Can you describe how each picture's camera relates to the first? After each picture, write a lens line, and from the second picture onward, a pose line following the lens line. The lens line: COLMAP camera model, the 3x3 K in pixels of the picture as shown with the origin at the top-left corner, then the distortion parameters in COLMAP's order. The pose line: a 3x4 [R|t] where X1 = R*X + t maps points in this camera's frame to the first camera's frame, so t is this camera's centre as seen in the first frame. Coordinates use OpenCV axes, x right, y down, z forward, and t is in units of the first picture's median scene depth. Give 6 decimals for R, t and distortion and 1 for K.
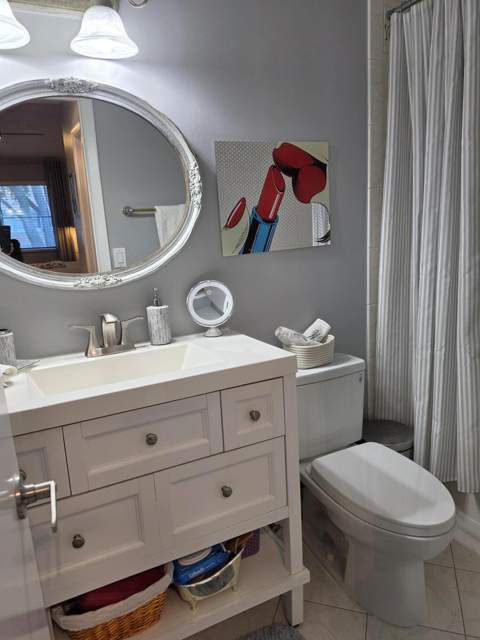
lens RADIAL K [[455.2, 0, 234.3], [0, 455.2, 320.7], [0, 0, 1]] dist [0.056826, -0.073609]
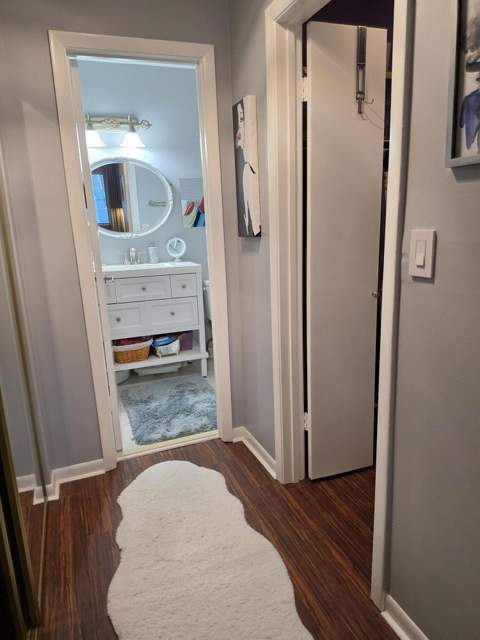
lens RADIAL K [[455.2, 0, 245.6], [0, 455.2, 320.2], [0, 0, 1]] dist [0.056826, -0.073609]
pose [[0.996650, 0.040457, -0.071081, 0.503893], [-0.037733, 0.998516, 0.039261, 0.239607], [0.072564, -0.036447, 0.996698, -1.381191]]
